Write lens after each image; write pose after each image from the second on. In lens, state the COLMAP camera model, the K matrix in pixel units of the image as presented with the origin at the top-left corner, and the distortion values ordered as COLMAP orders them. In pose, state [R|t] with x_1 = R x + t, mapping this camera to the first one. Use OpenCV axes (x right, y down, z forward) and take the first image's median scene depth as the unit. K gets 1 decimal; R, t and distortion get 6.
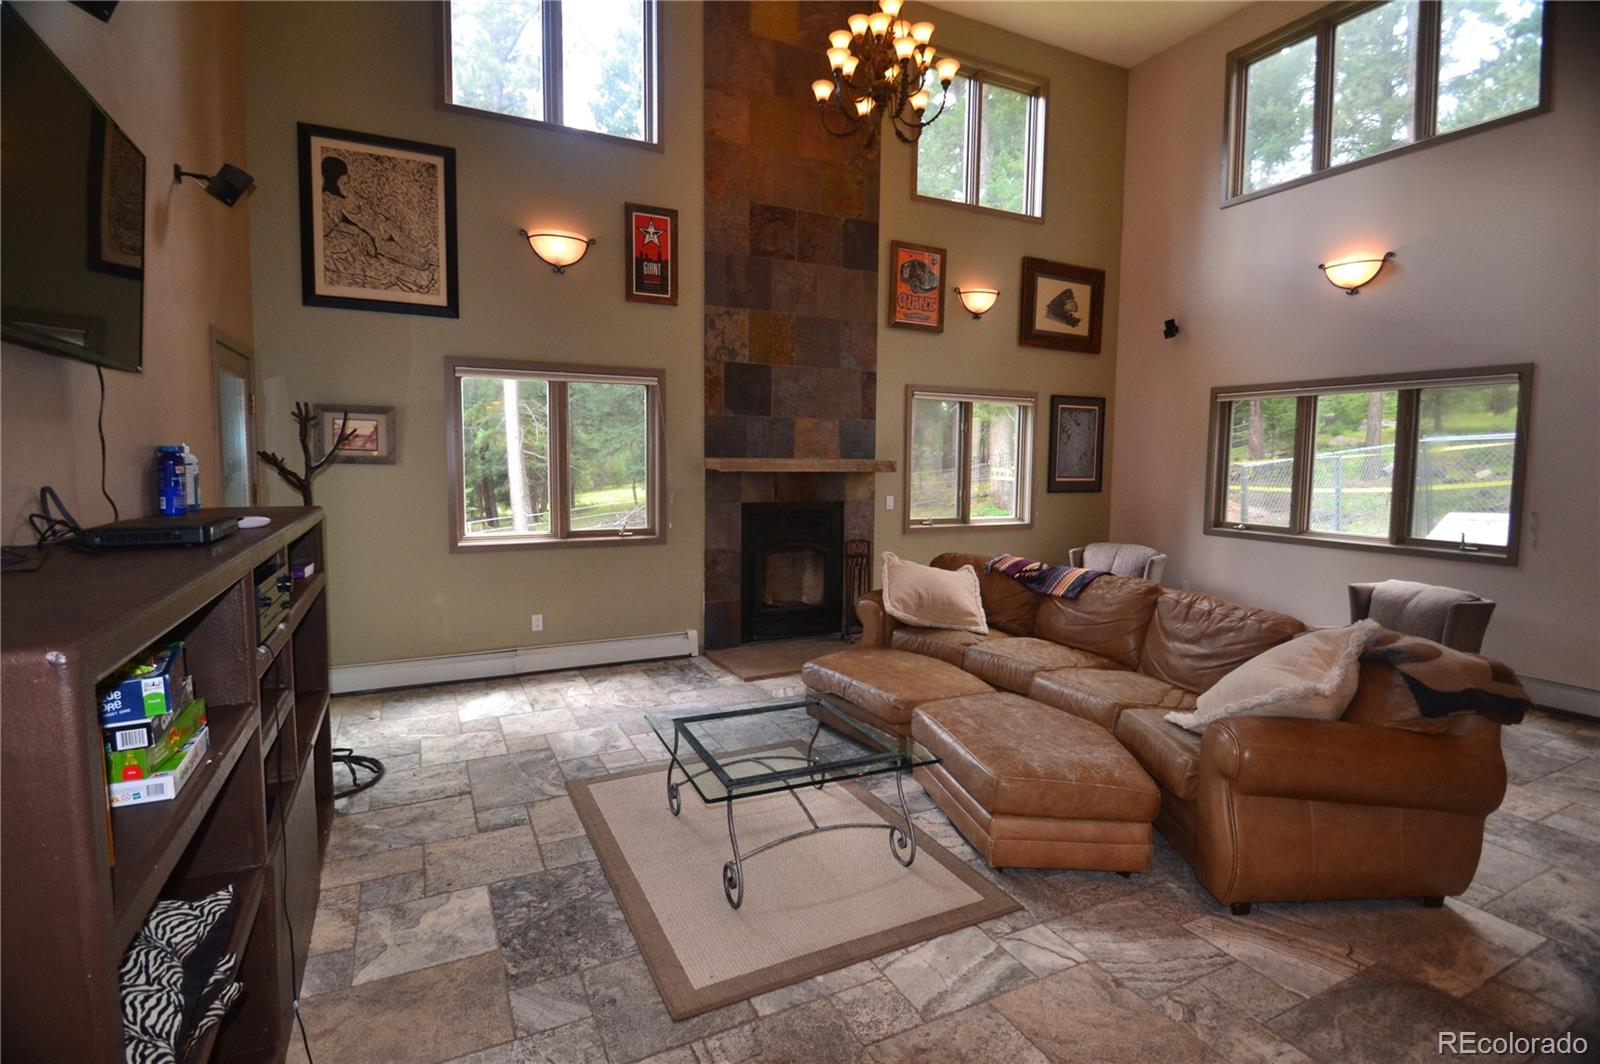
lens RADIAL K [[763.3, 0, 795.7], [0, 763.3, 511.0], [0, 0, 1]] dist [0.017487, -0.021573]
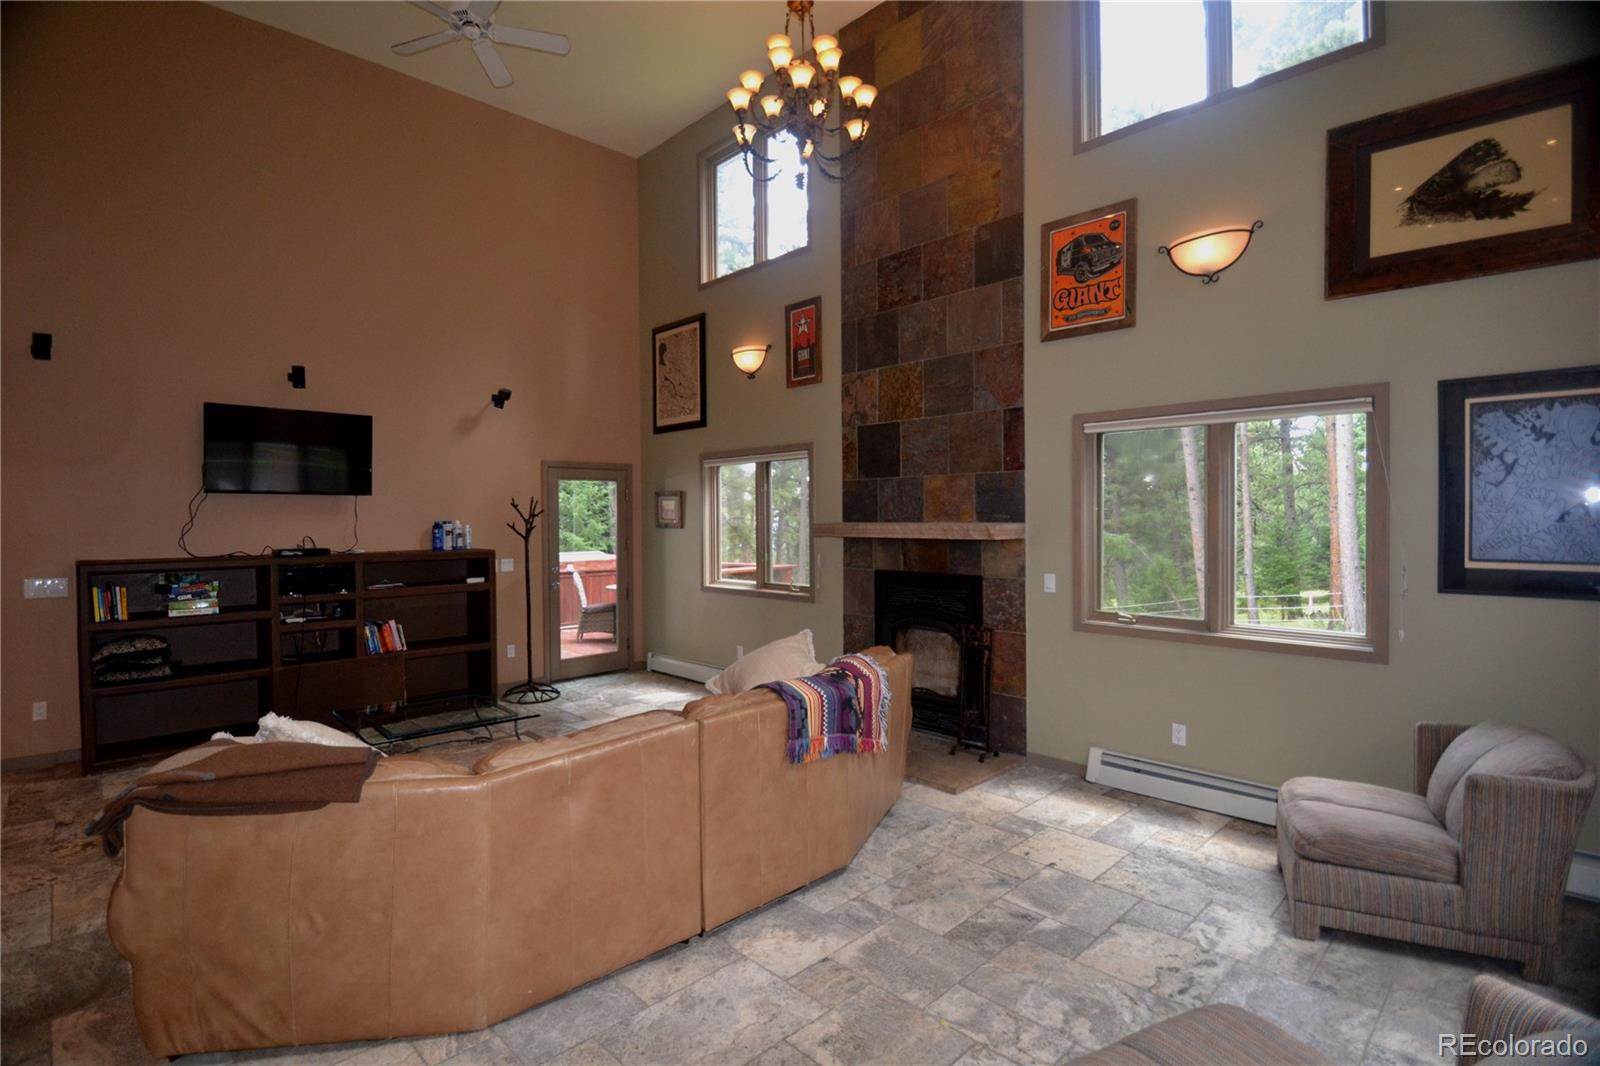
lens RADIAL K [[773.6, 0, 773.4], [0, 773.6, 523.5], [0, 0, 1]] dist [0.016942, -0.022395]
pose [[0.284141, -0.002705, -0.958779, 0.827969], [-0.057331, 0.998159, -0.019807, -0.041655], [0.957067, 0.060596, 0.283462, 0.605095]]
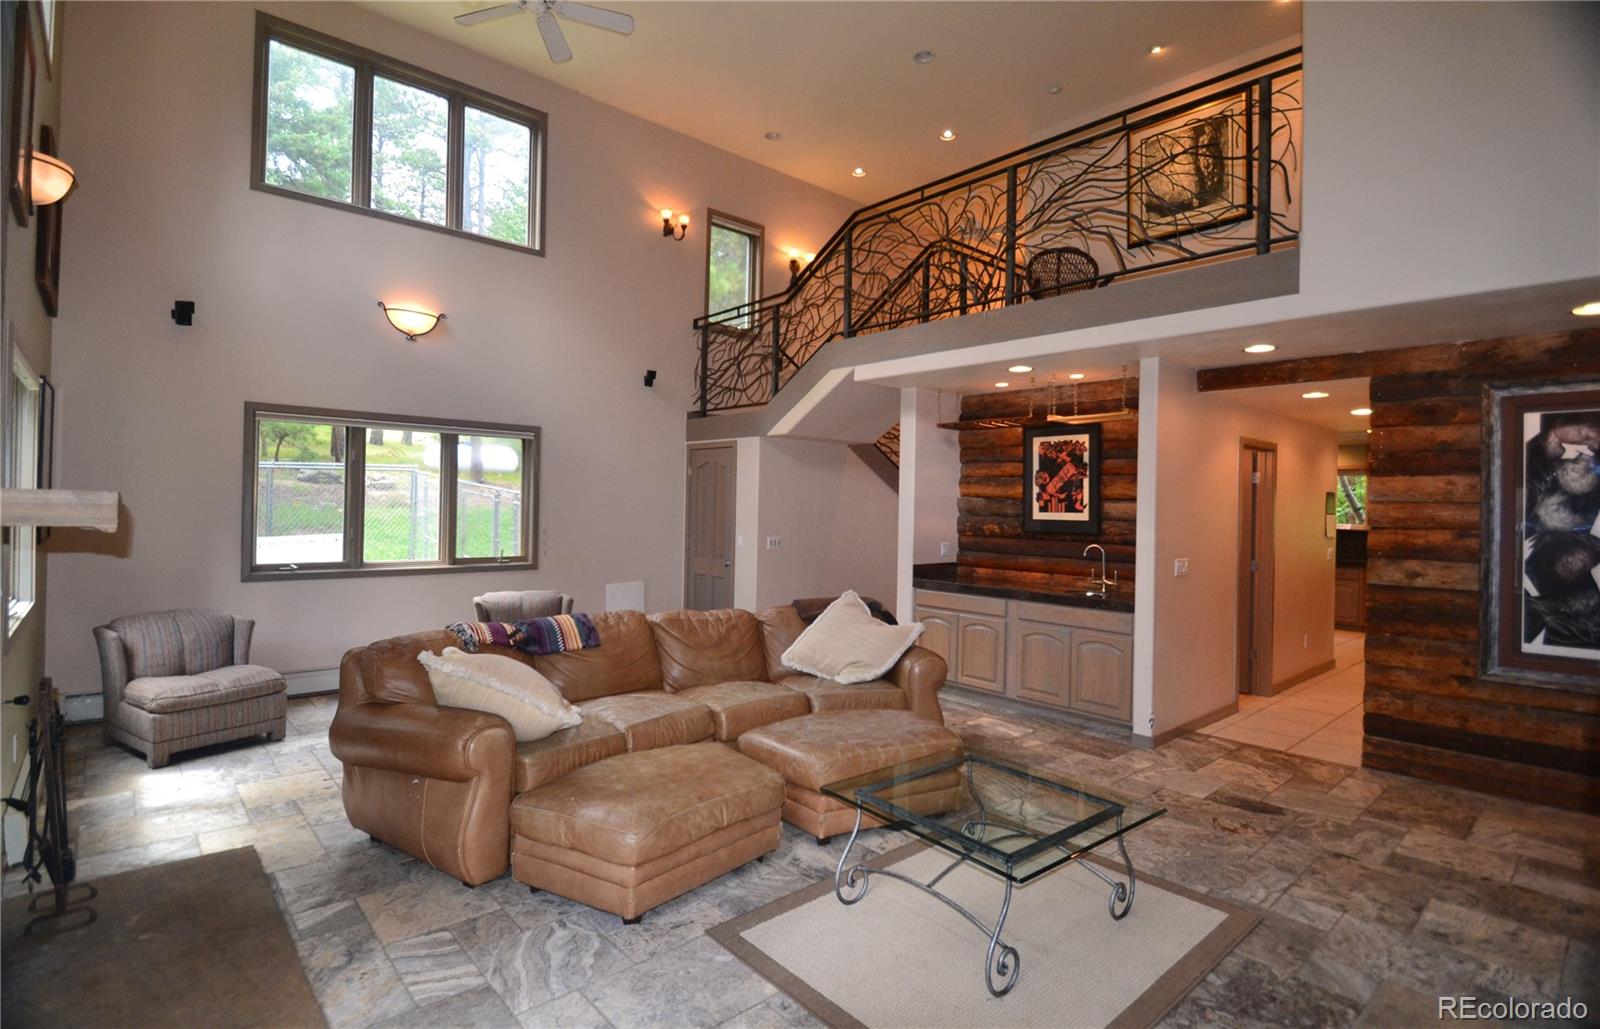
lens RADIAL K [[758.8, 0, 784.8], [0, 758.8, 511.9], [0, 0, 1]] dist [-0.000588, -0.000100]
pose [[-0.252107, -0.023459, 0.967415, -0.437728], [0.046598, 0.998252, 0.036350, -0.053556], [-0.966577, 0.054244, -0.250574, 0.749505]]
